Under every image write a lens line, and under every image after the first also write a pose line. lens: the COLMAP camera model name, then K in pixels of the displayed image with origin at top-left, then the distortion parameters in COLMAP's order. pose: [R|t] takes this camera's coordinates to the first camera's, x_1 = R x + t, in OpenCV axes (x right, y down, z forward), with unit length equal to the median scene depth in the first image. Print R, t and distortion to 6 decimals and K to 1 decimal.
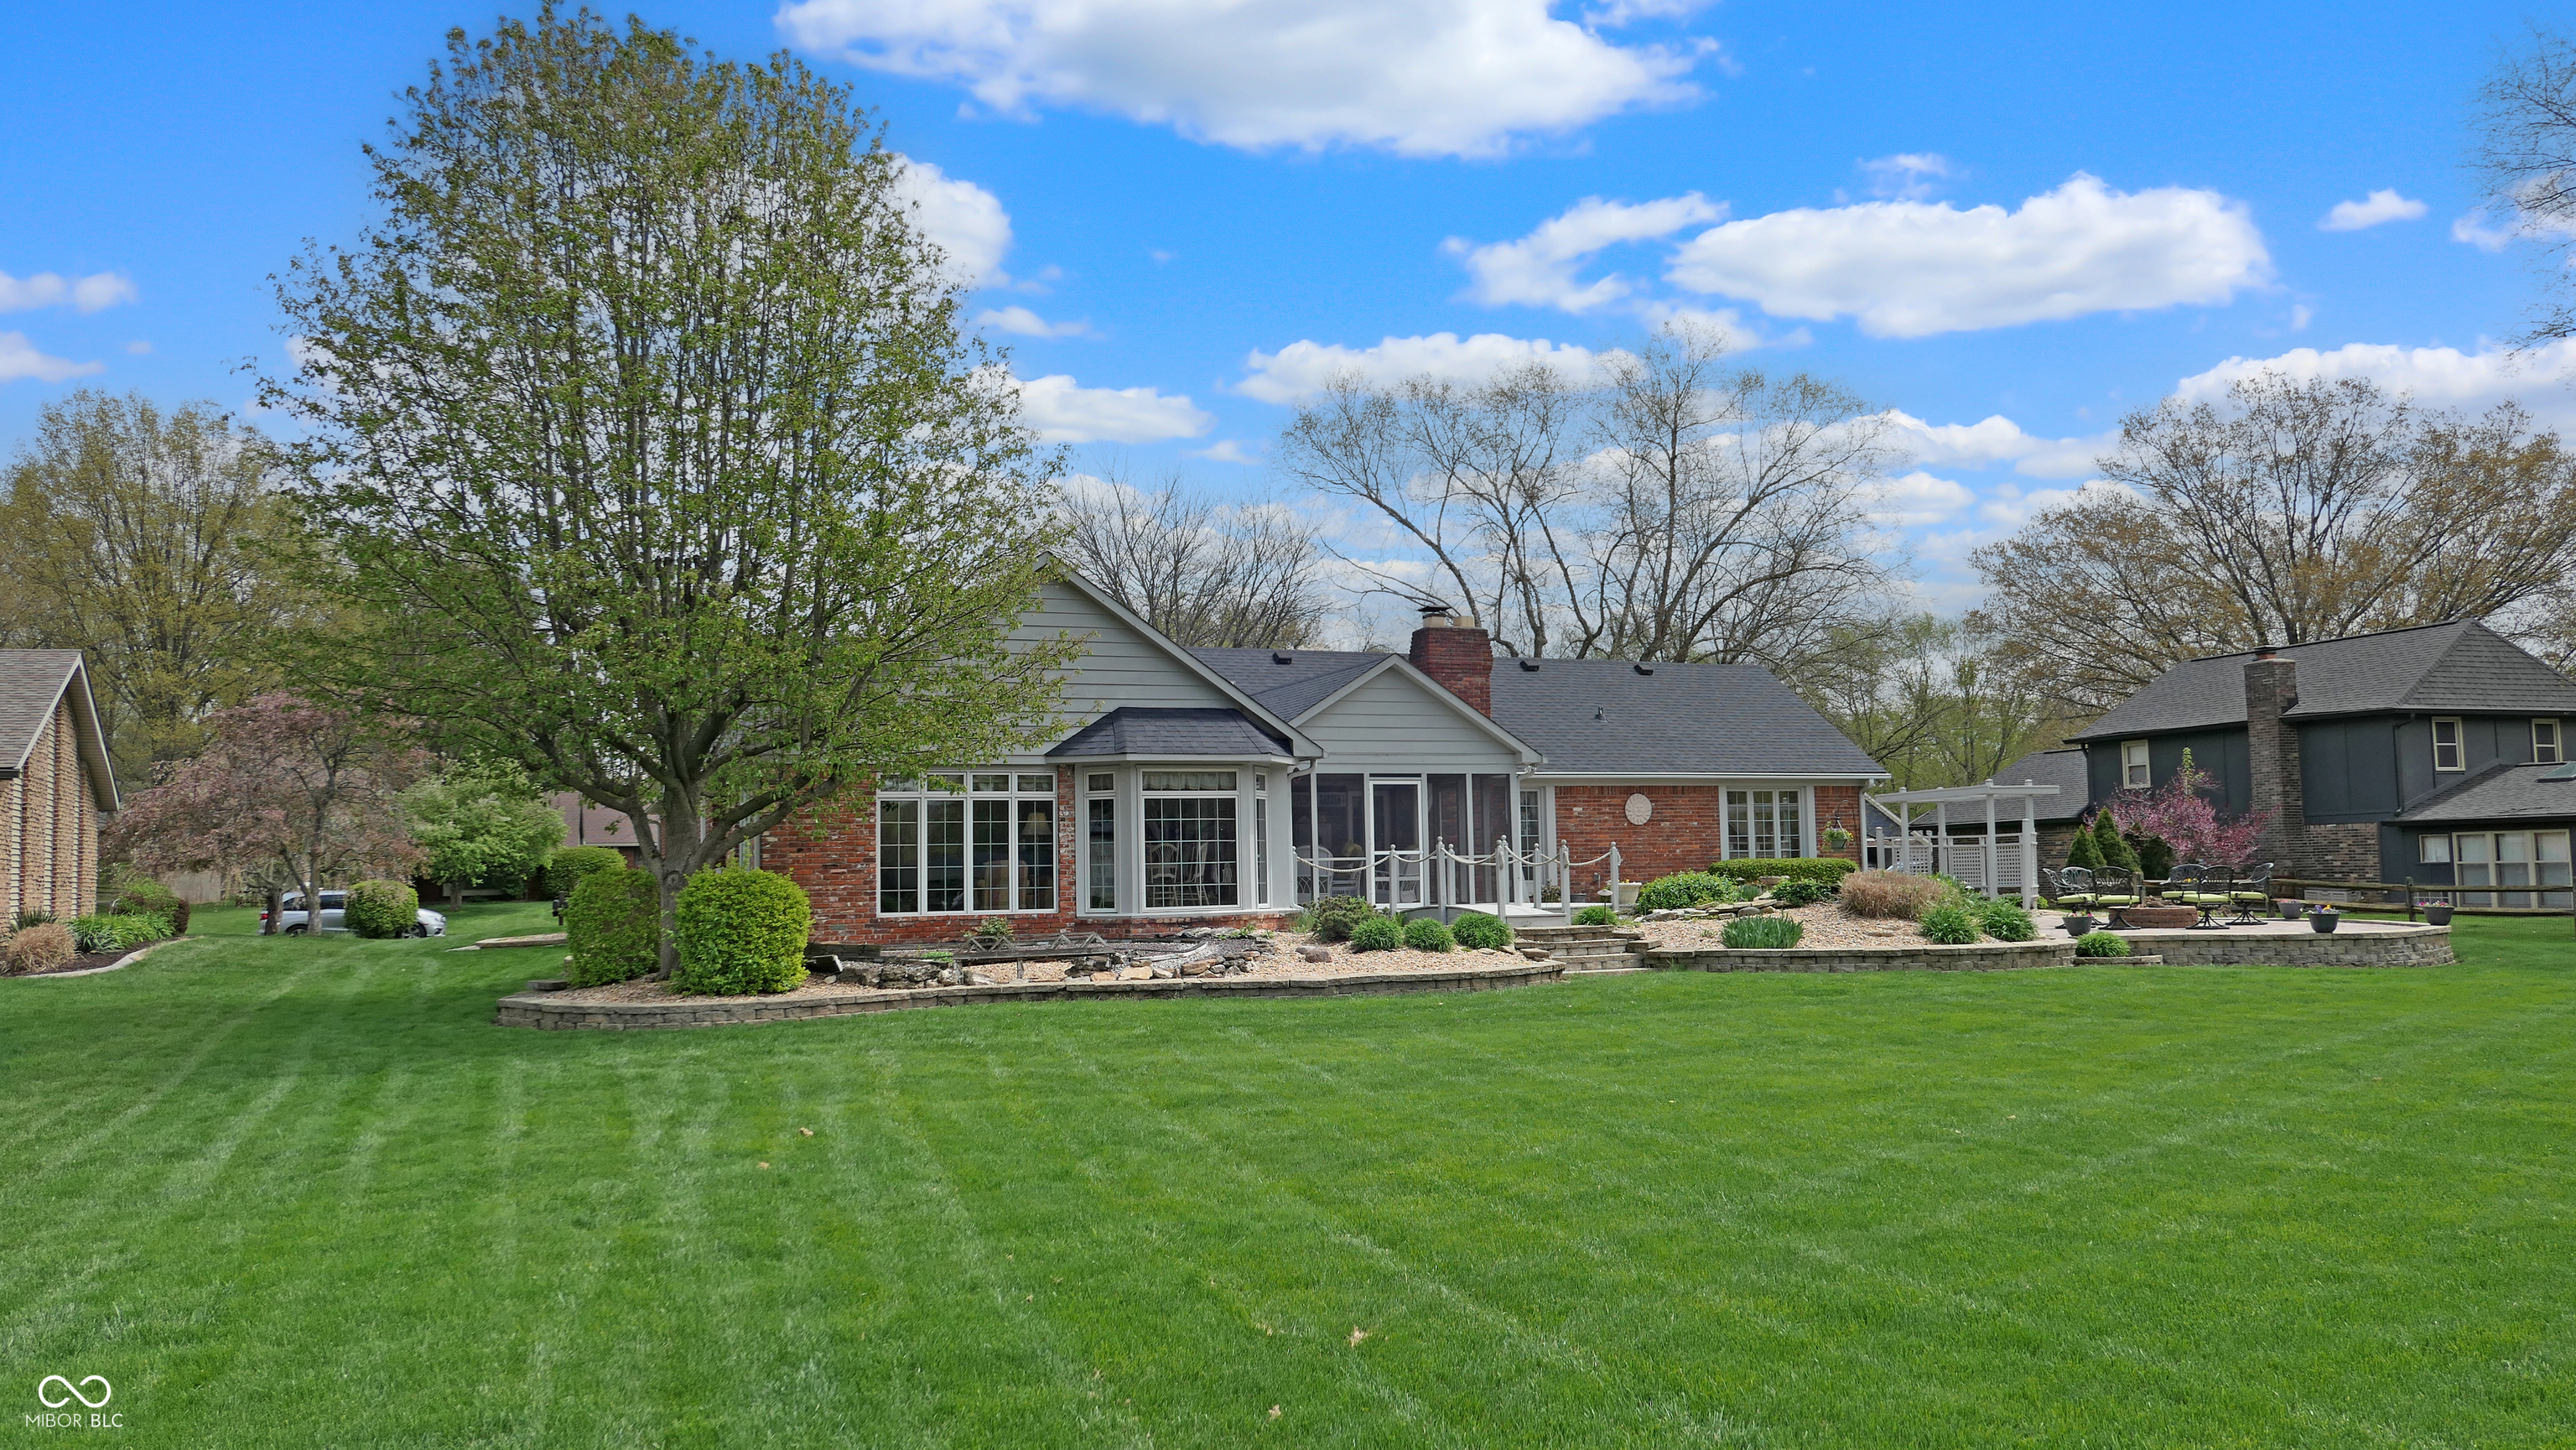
lens RADIAL K [[1937.7, 0, 1288.0], [0, 1937.7, 725.0], [0, 0, 1]] dist [-0.067880, 0.138286]
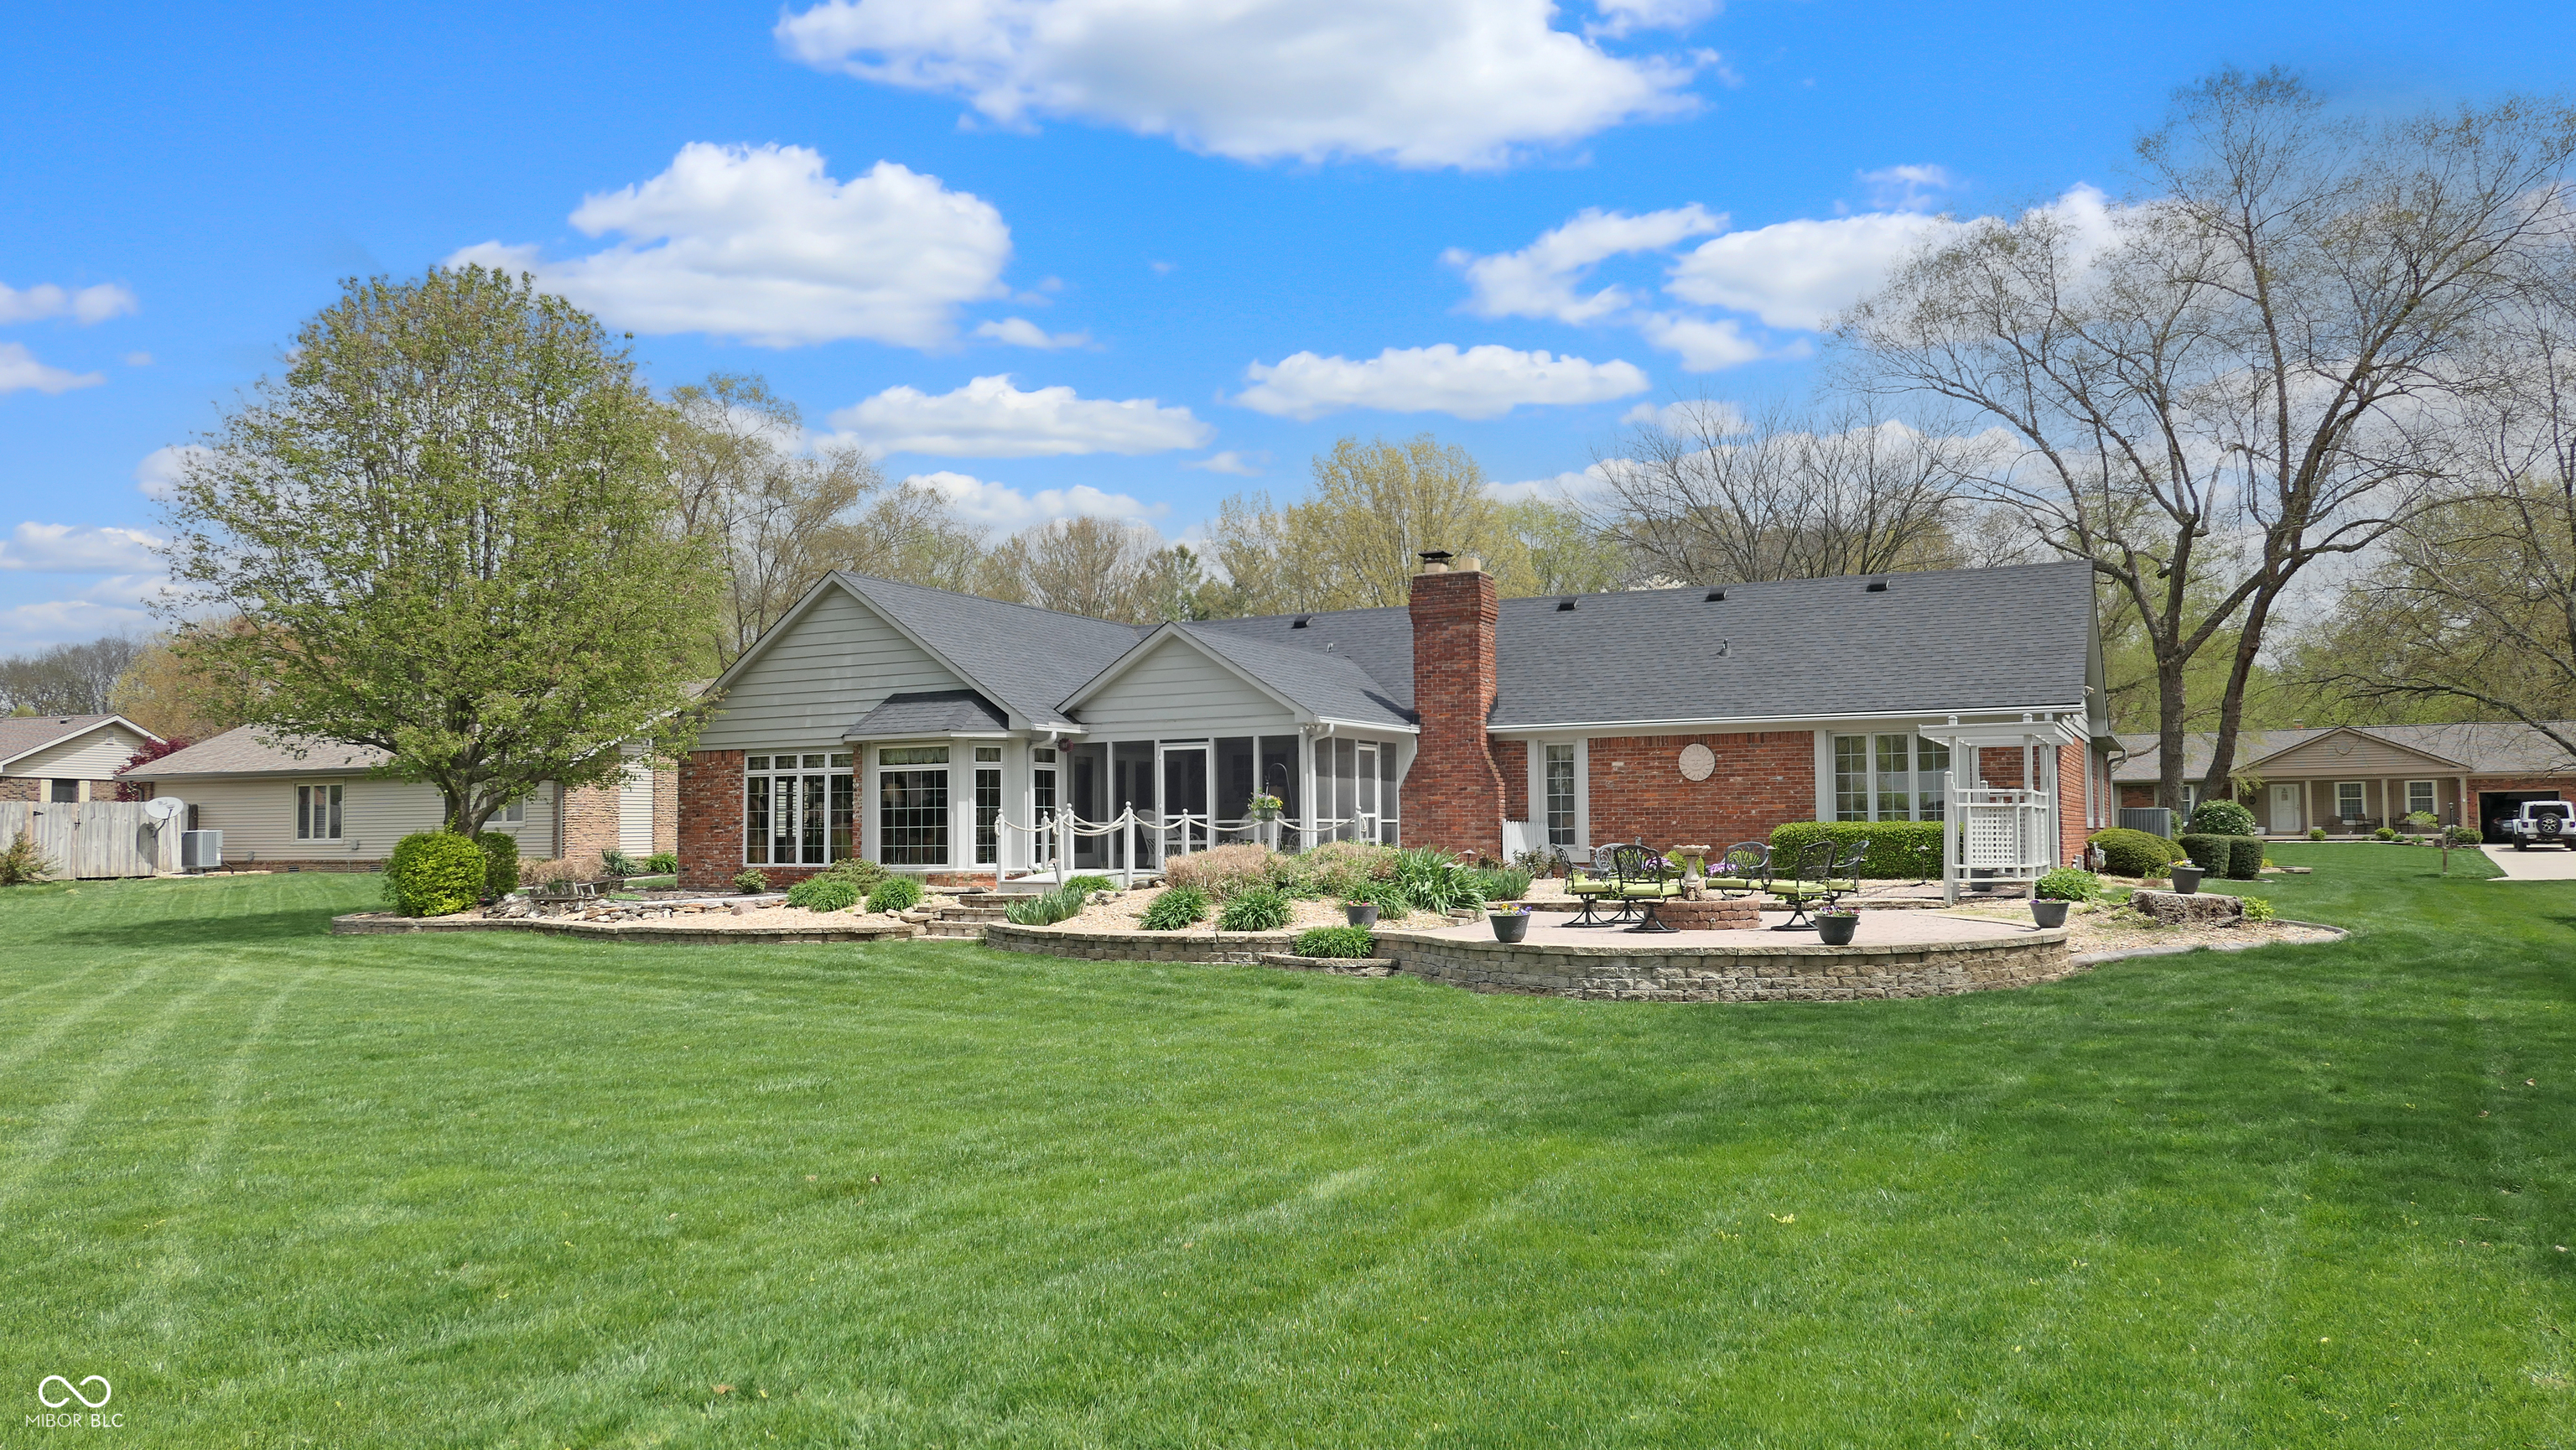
lens RADIAL K [[1937.7, 0, 1288.0], [0, 1937.7, 725.0], [0, 0, 1]] dist [-0.067880, 0.138286]
pose [[0.608702, -0.033008, -0.792712, 0.927968], [0.057740, 0.998328, 0.002767, 0.018831], [0.791295, -0.047456, 0.609590, 0.442578]]
